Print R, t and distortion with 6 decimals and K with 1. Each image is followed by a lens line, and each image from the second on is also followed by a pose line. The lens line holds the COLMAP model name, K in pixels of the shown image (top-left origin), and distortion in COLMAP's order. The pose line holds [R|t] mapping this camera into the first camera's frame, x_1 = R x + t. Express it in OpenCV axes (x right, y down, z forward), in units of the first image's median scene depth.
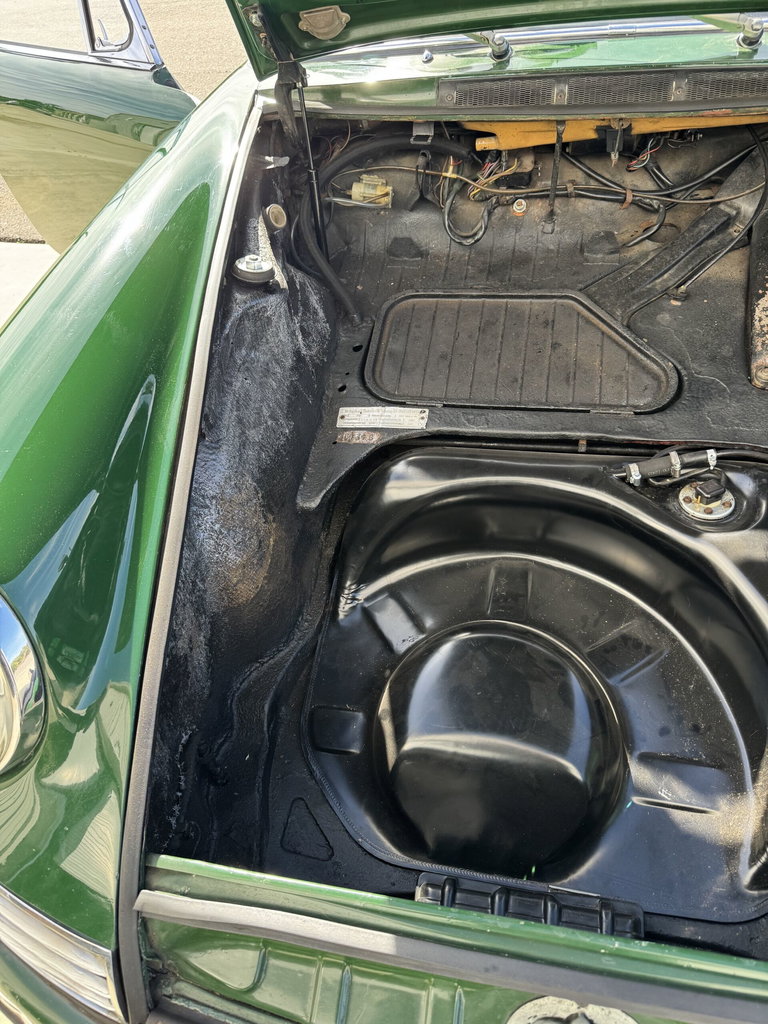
lens RADIAL K [[736.3, 0, 386.4], [0, 736.3, 507.0], [0, 0, 1]] dist [0.043754, -0.054928]
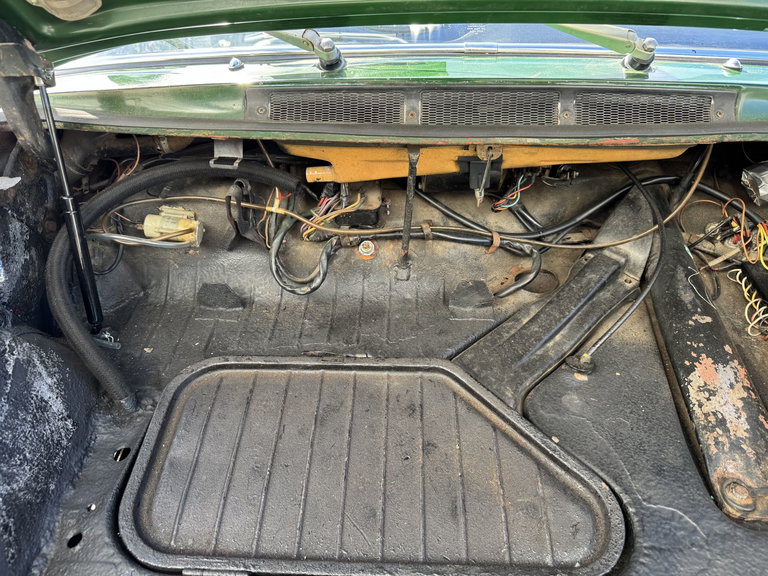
lens RADIAL K [[535.9, 0, 384.0], [0, 535.9, 288.0], [0, 0, 1]] dist [0.167875, -0.218039]
pose [[0.982492, -0.001191, 0.186303, 0.093710], [0.052695, 0.960924, -0.271750, -0.214529], [-0.178699, 0.276809, 0.944163, 0.479142]]
